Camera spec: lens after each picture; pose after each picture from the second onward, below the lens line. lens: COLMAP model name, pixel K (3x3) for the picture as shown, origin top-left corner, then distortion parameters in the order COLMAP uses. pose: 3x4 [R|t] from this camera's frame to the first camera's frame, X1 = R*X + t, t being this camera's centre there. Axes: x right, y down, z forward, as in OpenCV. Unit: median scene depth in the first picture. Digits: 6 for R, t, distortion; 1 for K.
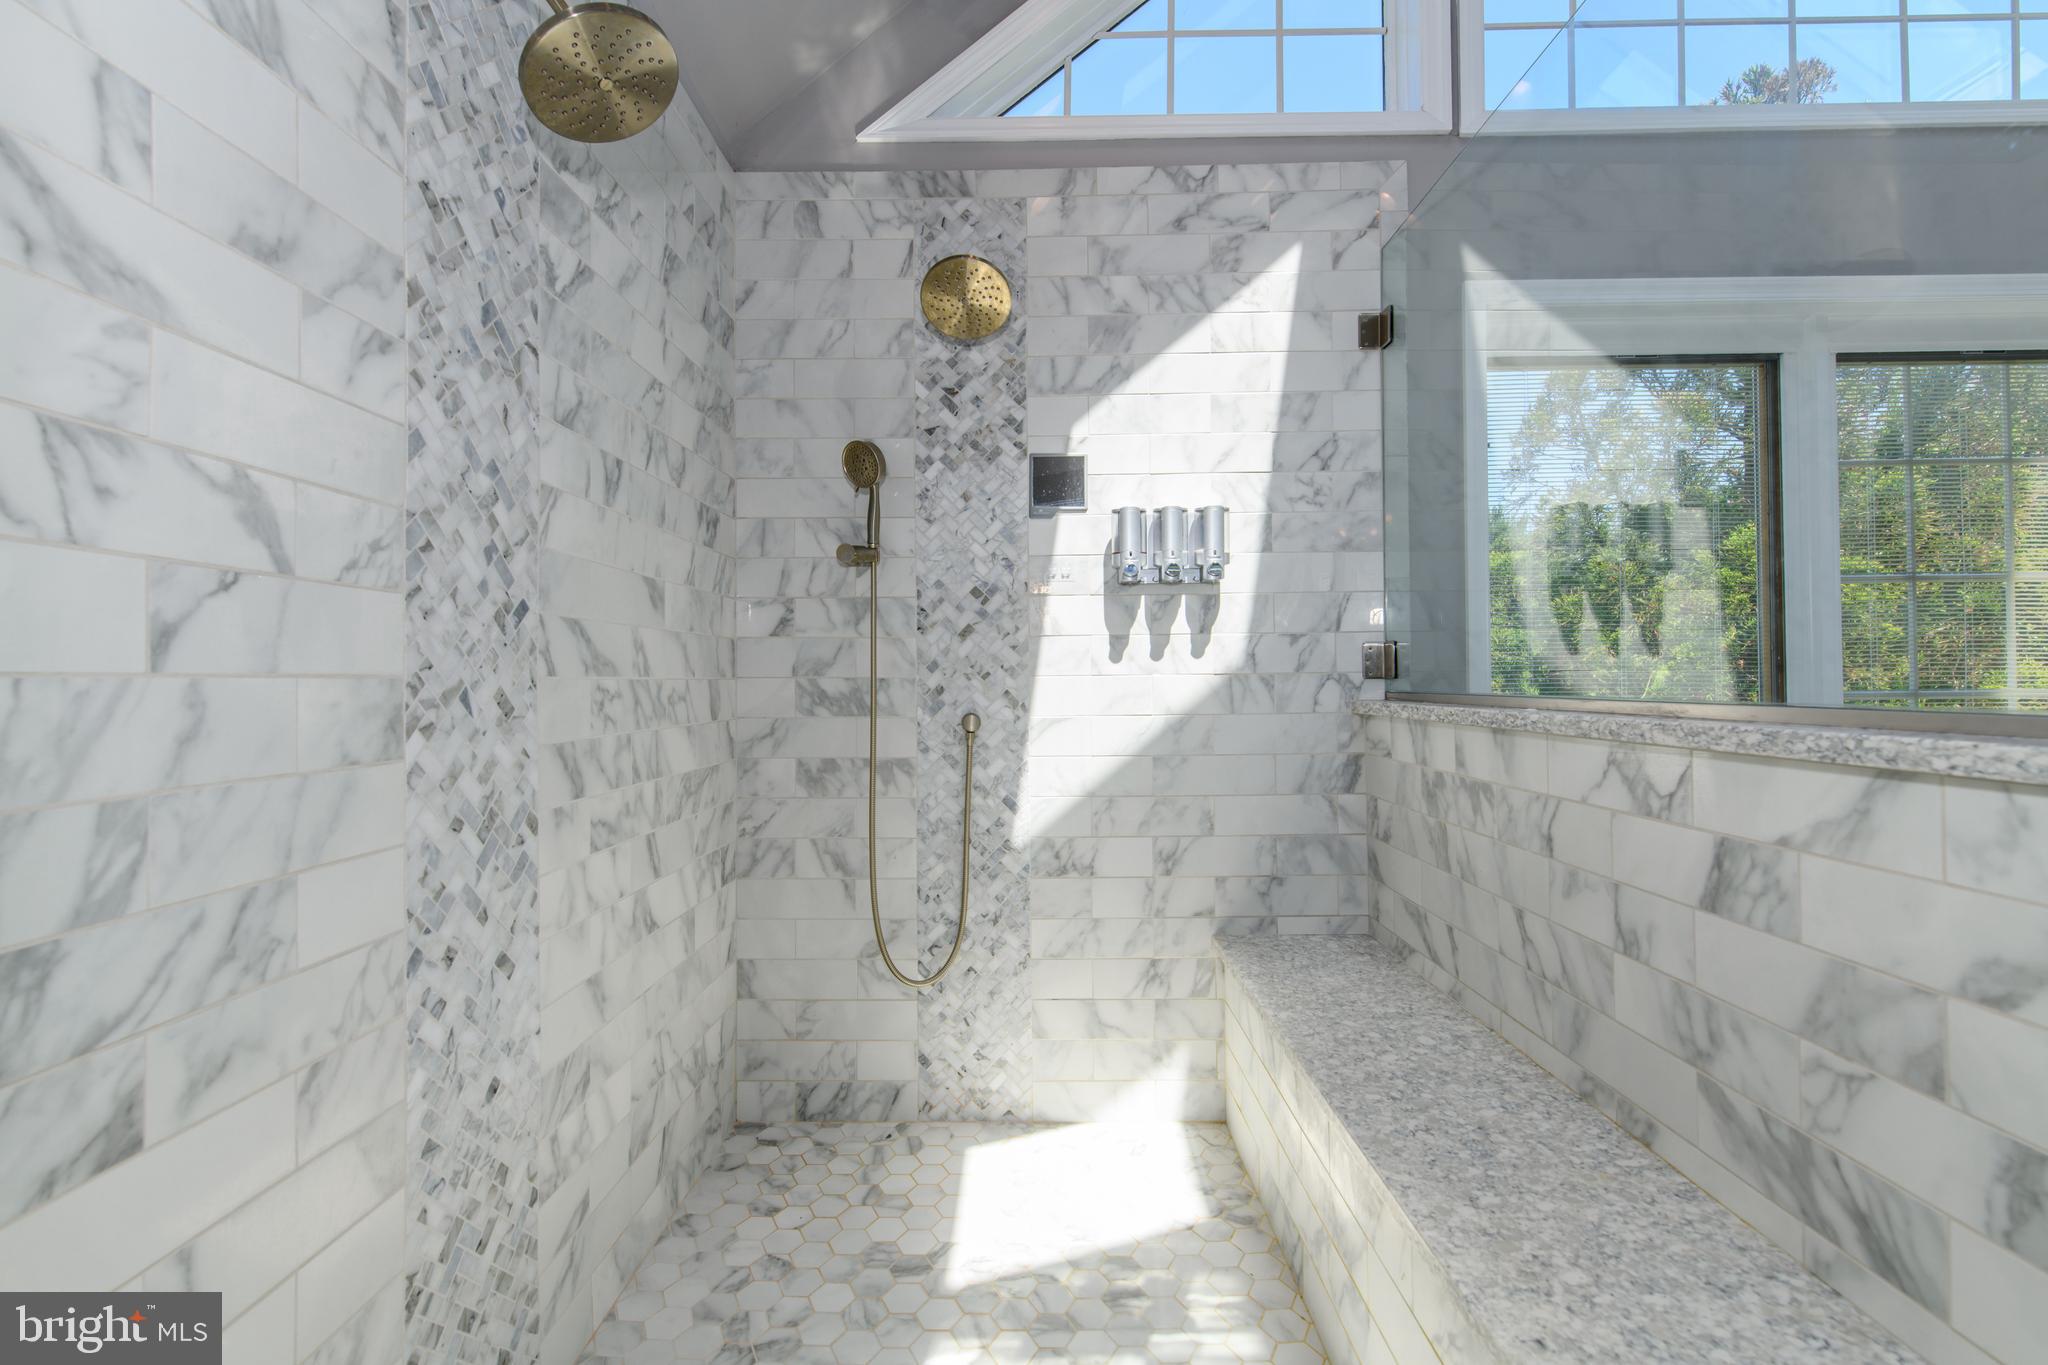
lens RADIAL K [[872.1, 0, 1016.1], [0, 872.1, 670.0], [0, 0, 1]] dist [0.004093, -0.000487]
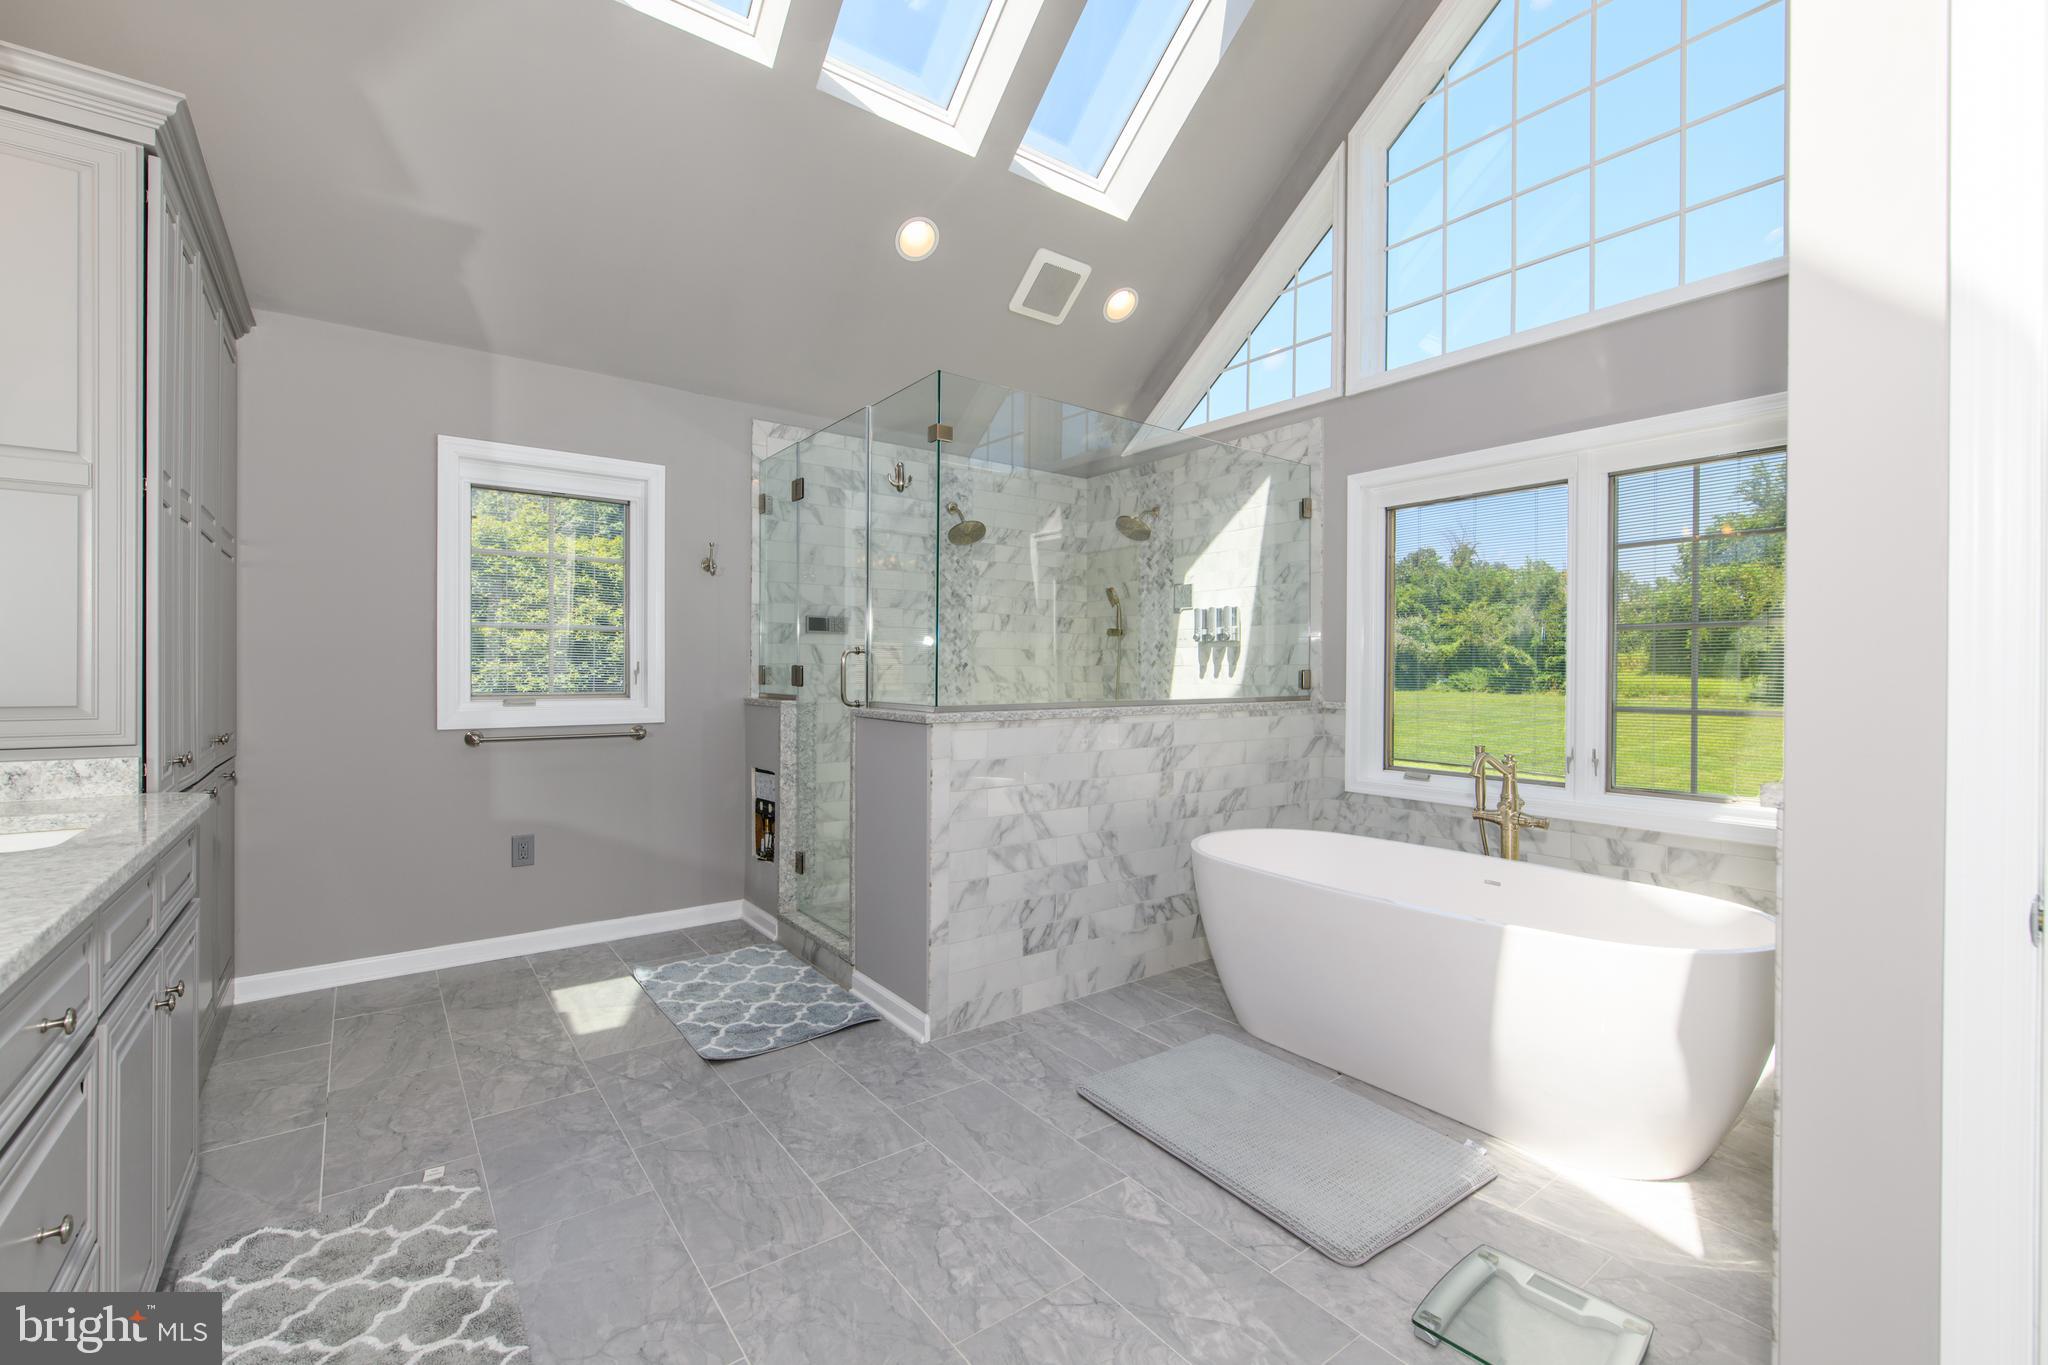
lens RADIAL K [[872.1, 0, 1028.3], [0, 872.1, 673.9], [0, 0, 1]] dist [0.004093, -0.000487]
pose [[0.615392, 0.012778, -0.788118, 1.558530], [0.000753, 0.999859, 0.016799, -0.056310], [0.788221, -0.010931, 0.615295, -0.675328]]
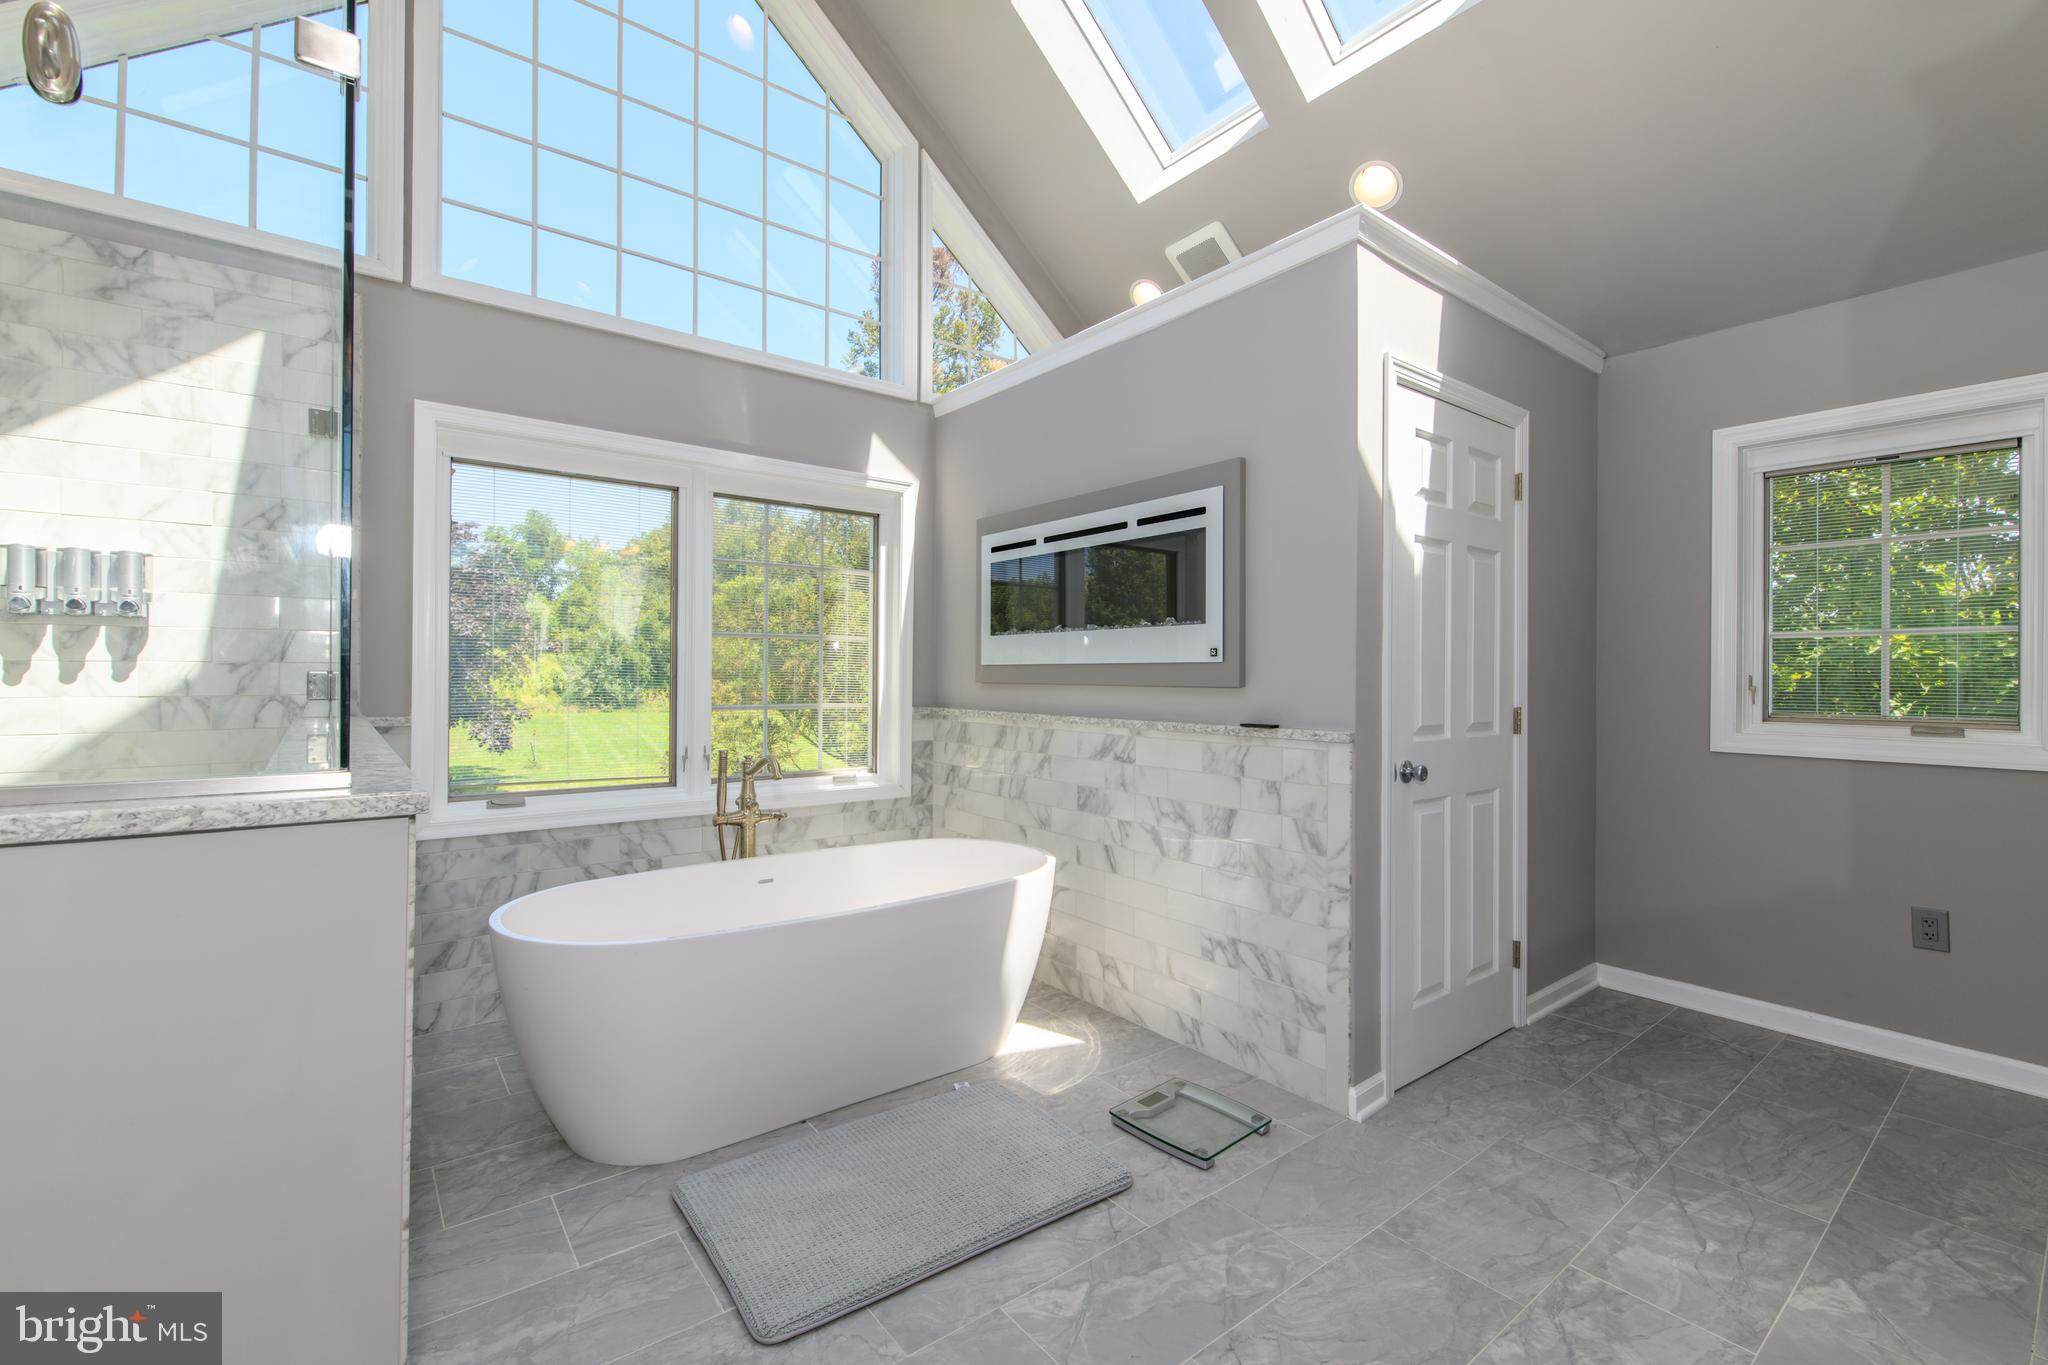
lens RADIAL K [[872.1, 0, 1027.0], [0, 872.1, 674.3], [0, 0, 1]] dist [0.004093, -0.000487]
pose [[0.783952, 0.012317, 0.620699, 0.424273], [-0.018330, 0.999827, 0.003311, -0.049537], [-0.620551, -0.013974, 0.784042, -0.617160]]
